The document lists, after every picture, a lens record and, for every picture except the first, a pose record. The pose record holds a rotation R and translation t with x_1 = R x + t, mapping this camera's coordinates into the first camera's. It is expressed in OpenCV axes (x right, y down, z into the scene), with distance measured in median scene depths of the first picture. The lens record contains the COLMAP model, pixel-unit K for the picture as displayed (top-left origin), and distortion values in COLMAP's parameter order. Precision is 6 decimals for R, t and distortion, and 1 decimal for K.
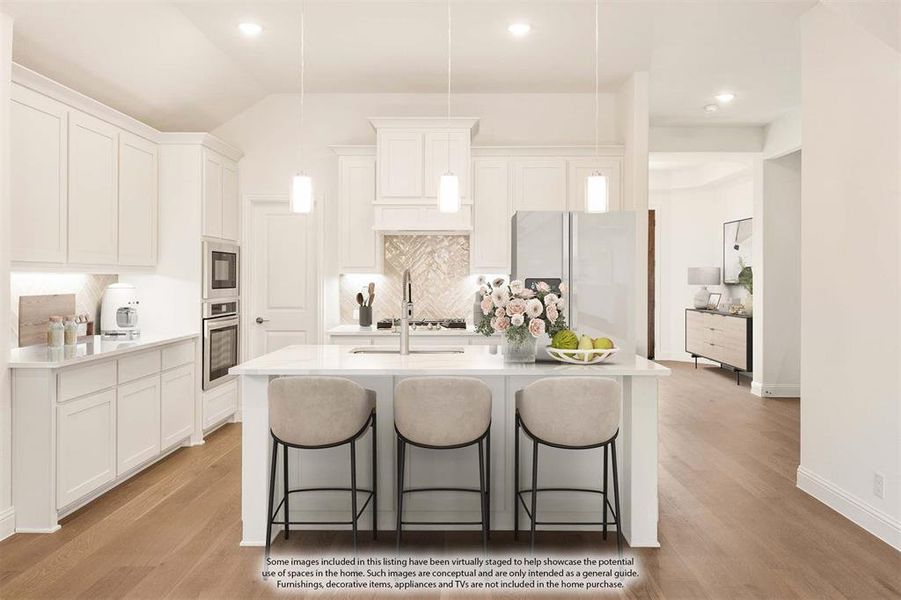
lens RADIAL K [[670.3, 0, 435.7], [0, 670.3, 272.9], [0, 0, 1]] dist [-0.000106, 0.000811]
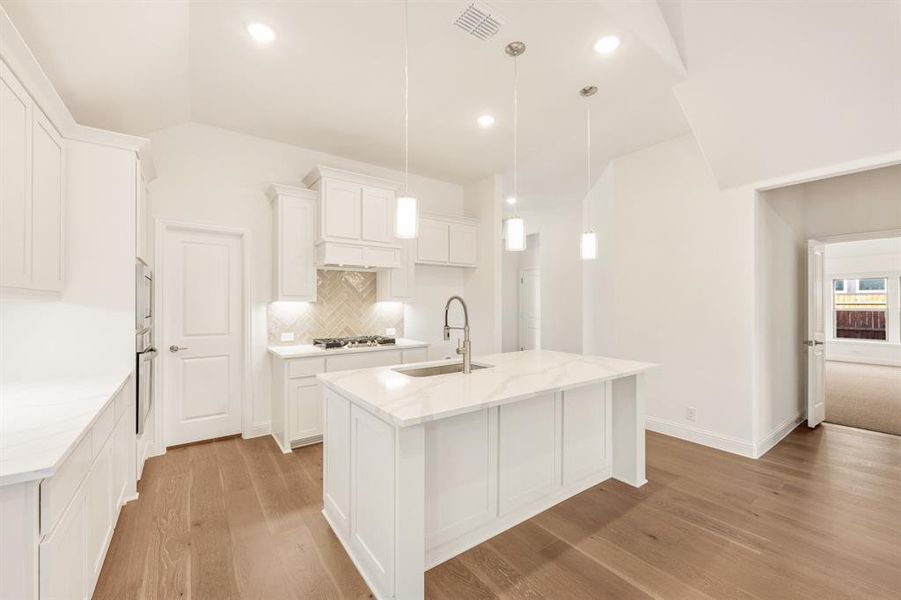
lens RADIAL K [[369.1, 0, 427.3], [0, 369.1, 302.6], [0, 0, 1]] dist [-0.001747, -0.000027]
pose [[0.792061, -0.000973, 0.610441, -0.339557], [-0.001589, 0.999992, 0.003654, 0.000881], [-0.610439, -0.003864, 0.792054, 0.390029]]
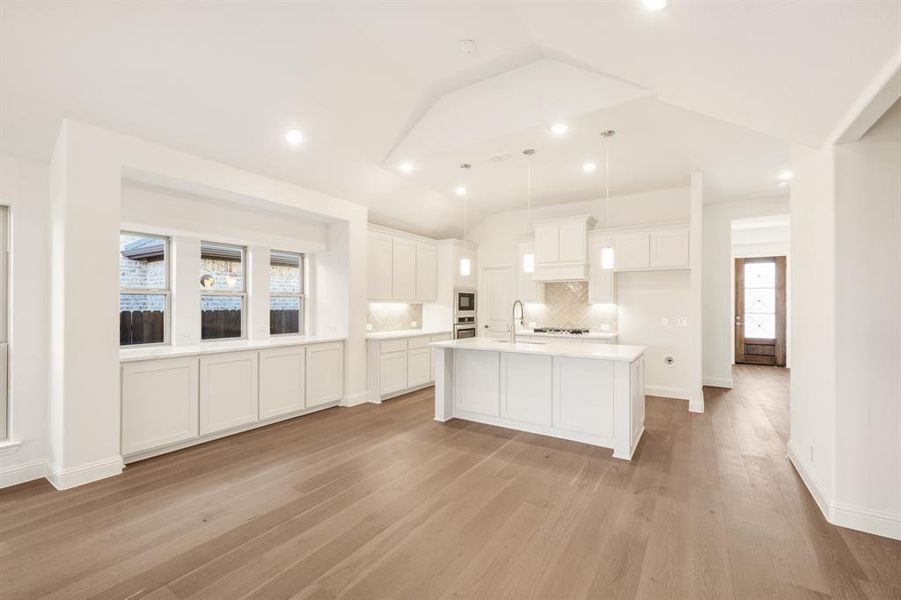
lens RADIAL K [[369.1, 0, 427.3], [0, 369.1, 302.6], [0, 0, 1]] dist [-0.001747, -0.000027]
pose [[0.827427, -0.001665, -0.561571, 0.254207], [-0.000260, 0.999994, -0.003348, 0.002705], [0.561573, 0.002916, 0.827422, -0.043006]]
